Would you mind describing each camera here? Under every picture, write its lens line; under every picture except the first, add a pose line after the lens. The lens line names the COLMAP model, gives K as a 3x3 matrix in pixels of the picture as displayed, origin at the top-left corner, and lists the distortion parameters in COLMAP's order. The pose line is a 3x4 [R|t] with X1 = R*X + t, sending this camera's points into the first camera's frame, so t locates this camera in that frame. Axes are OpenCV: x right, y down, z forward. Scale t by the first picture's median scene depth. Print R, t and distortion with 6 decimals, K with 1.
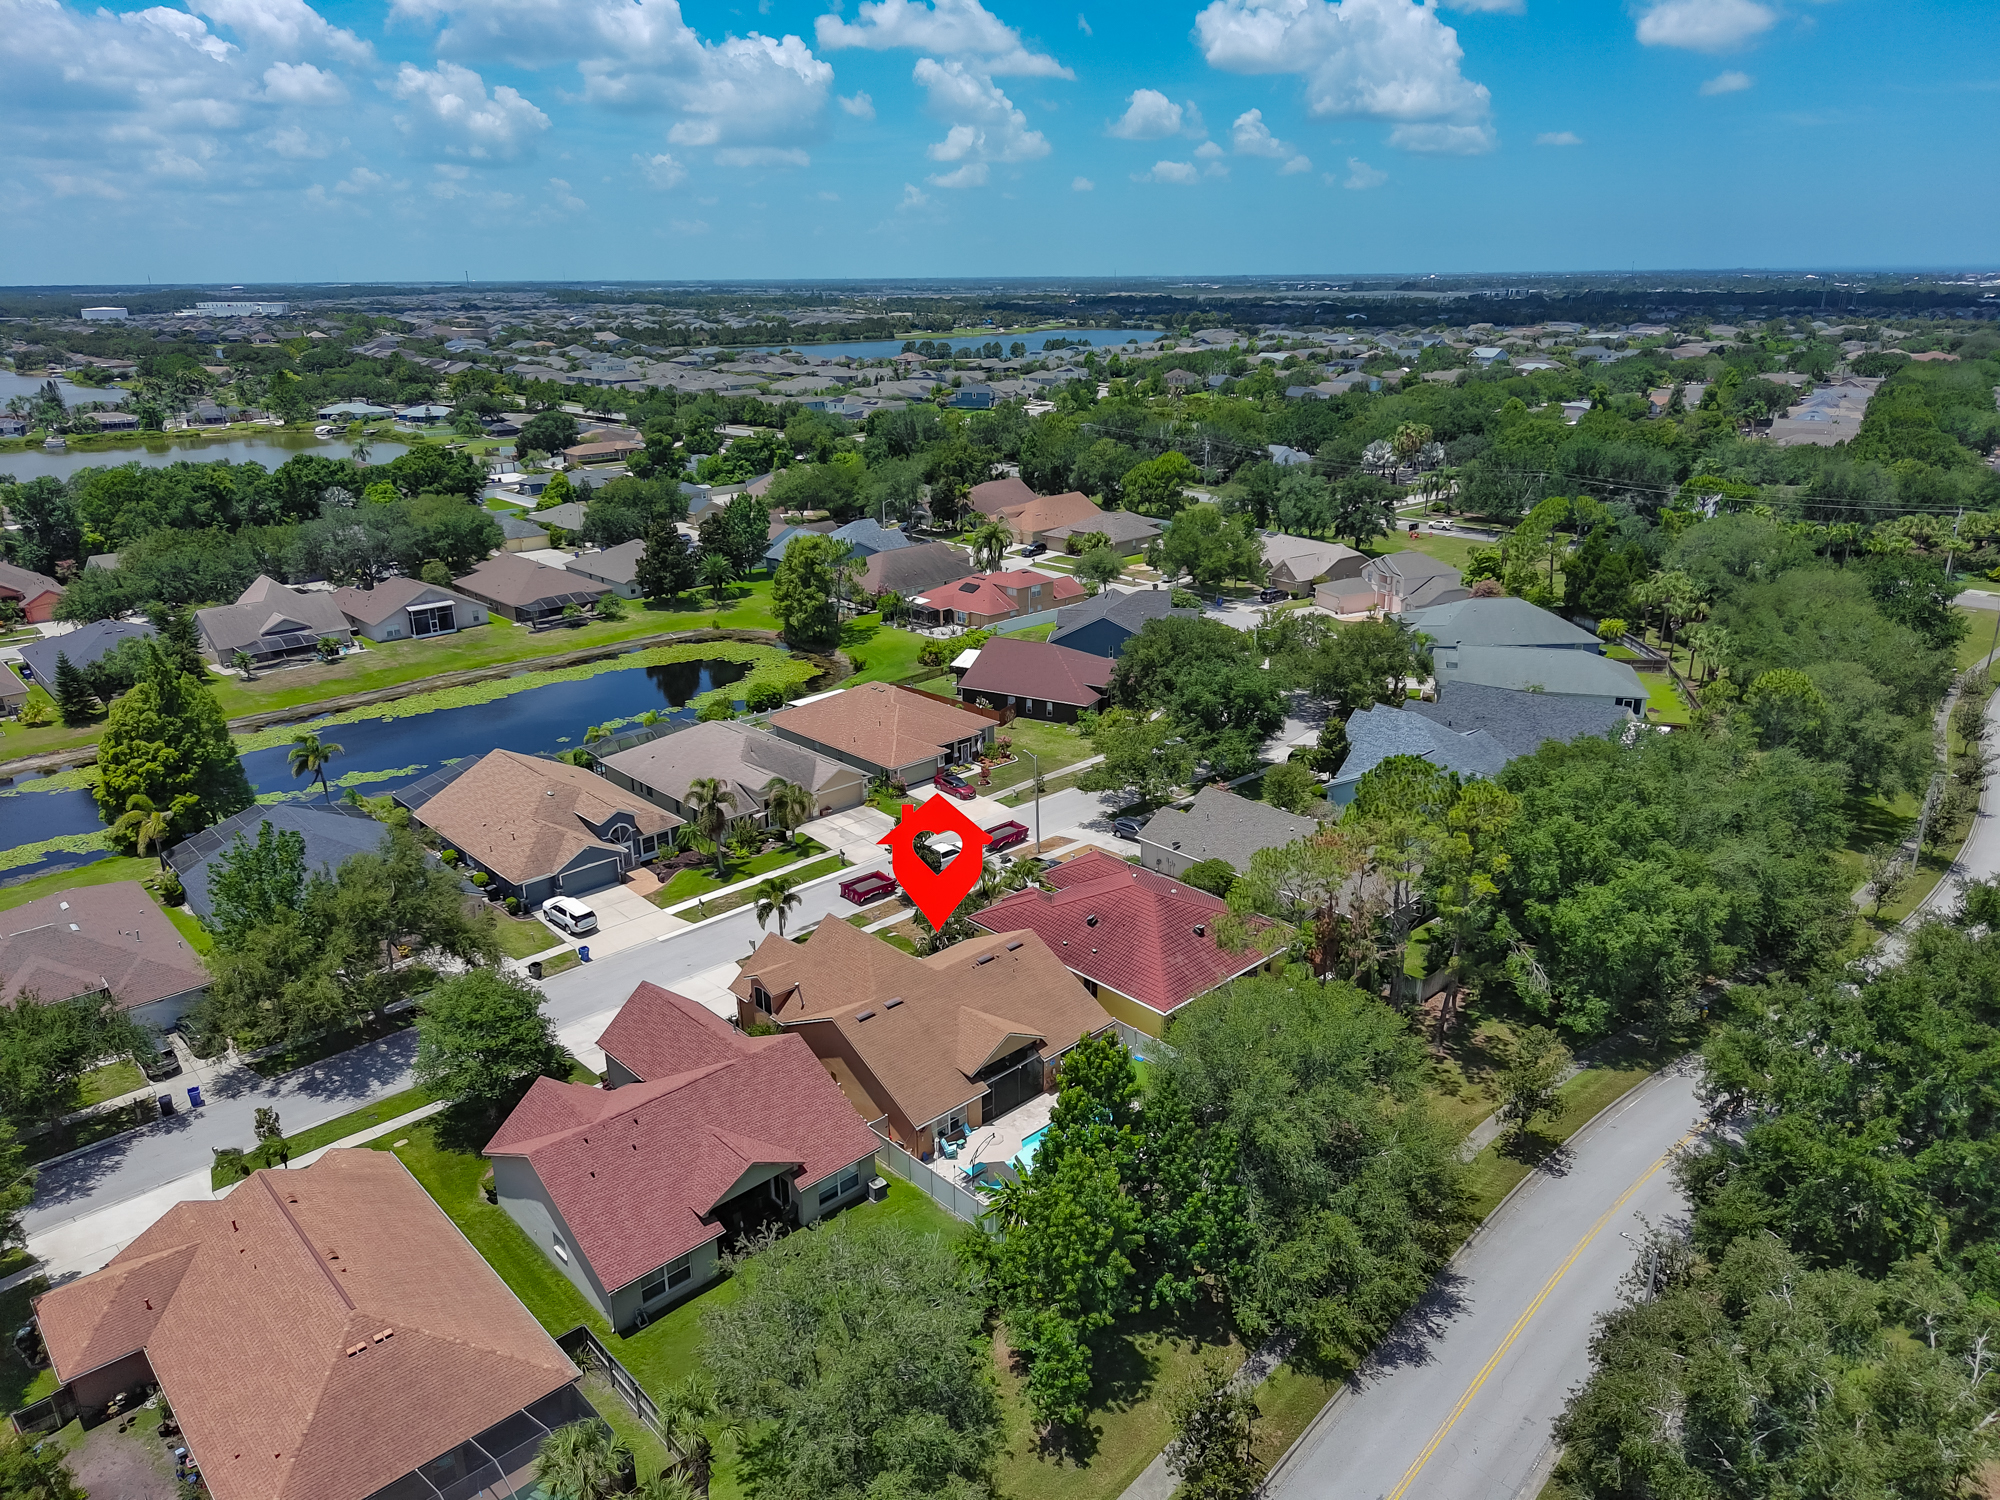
lens RADIAL K [[1360.4, 0, 1001.8], [0, 1360.4, 741.6], [0, 0, 1]] dist [0.015203, -0.010897]
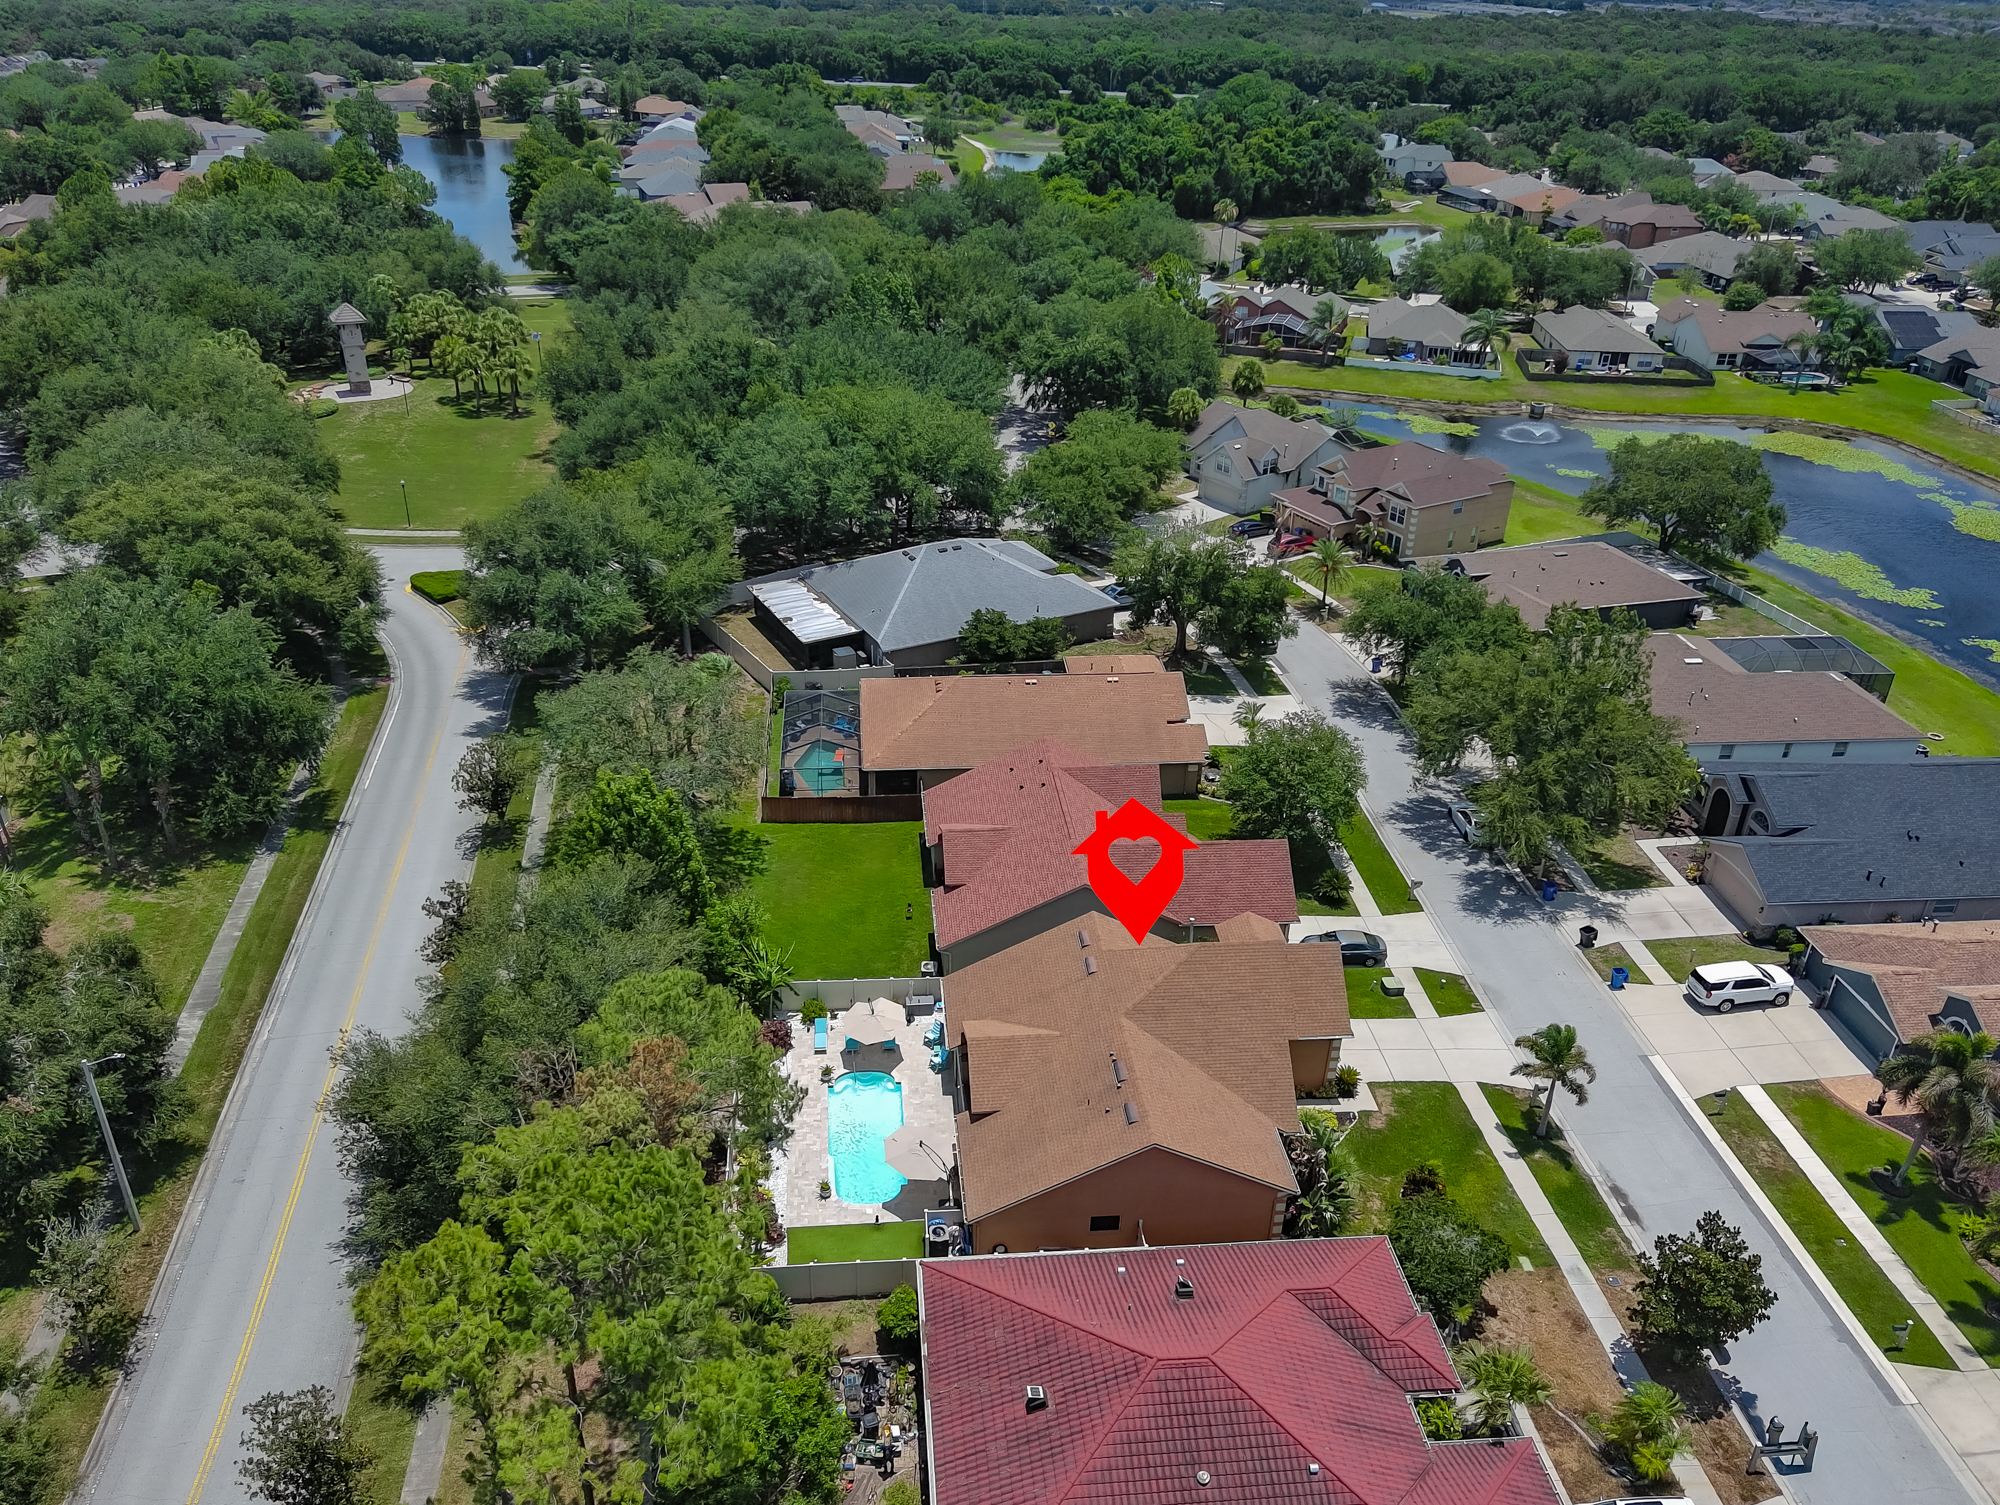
lens RADIAL K [[1466.2, 0, 990.4], [0, 1466.2, 743.9], [0, 0, 1]] dist [0.015538, -0.002032]
pose [[-0.612961, 0.371624, -0.697262, 0.275798], [-0.271979, 0.729310, 0.627801, -0.231893], [0.741826, 0.574458, -0.345965, 0.641922]]
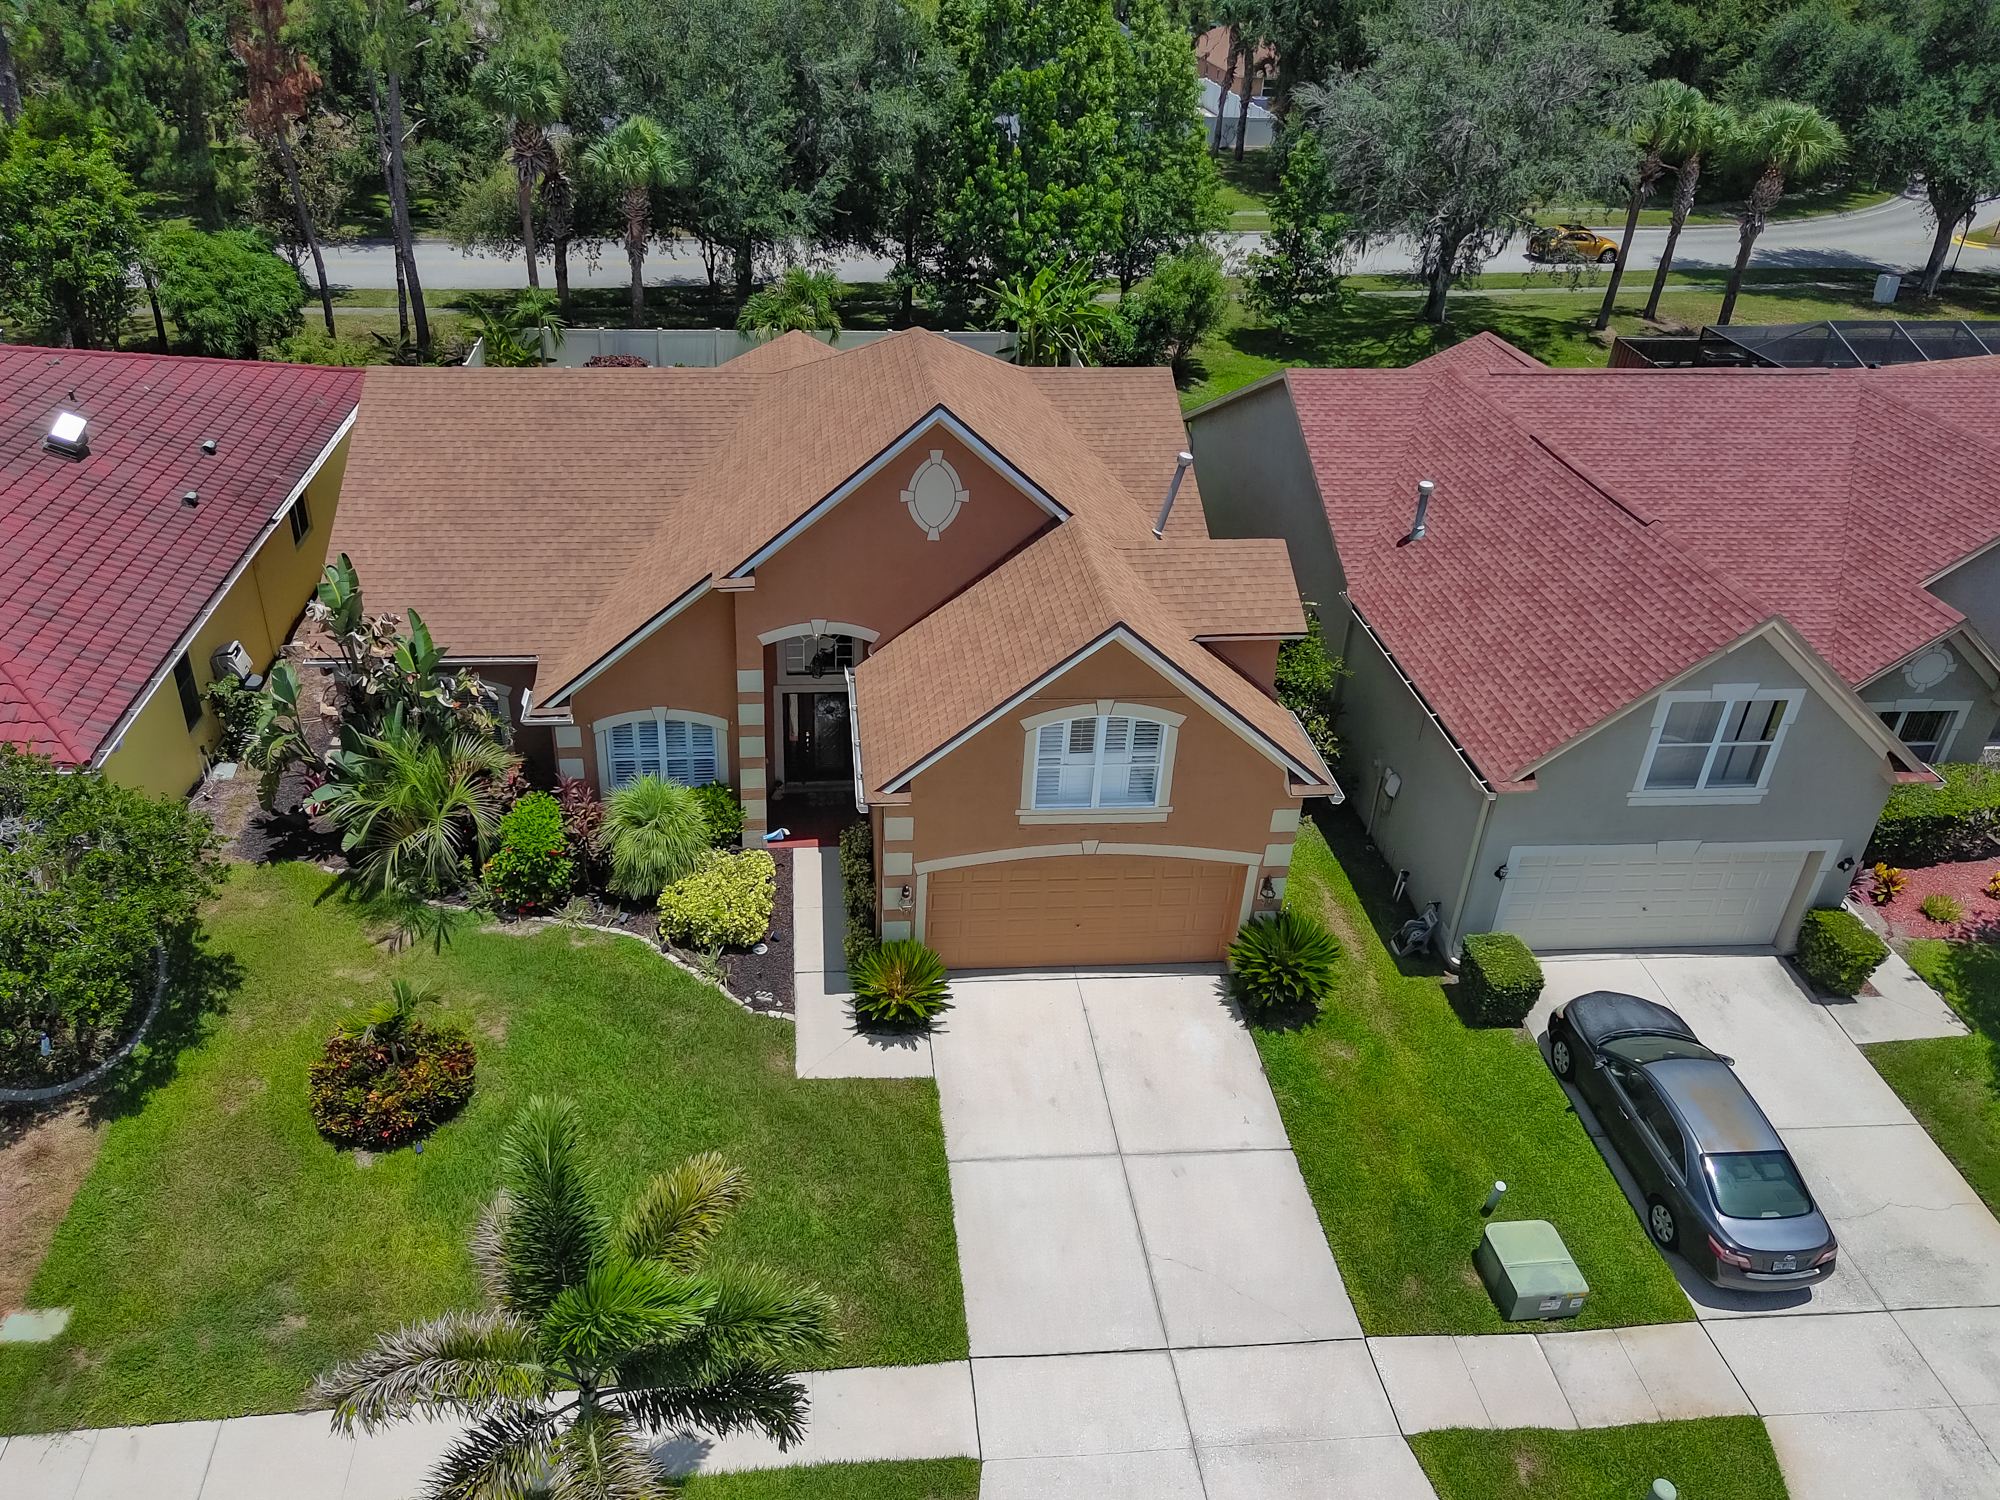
lens RADIAL K [[1390.4, 0, 912.2], [0, 1390.4, 663.2], [0, 0, 1]] dist [0.039939, -0.040570]
pose [[-0.776655, -0.302980, 0.552278, -0.158028], [0.187916, 0.725378, 0.662204, -0.001519], [-0.601245, 0.618086, -0.506433, 0.676393]]
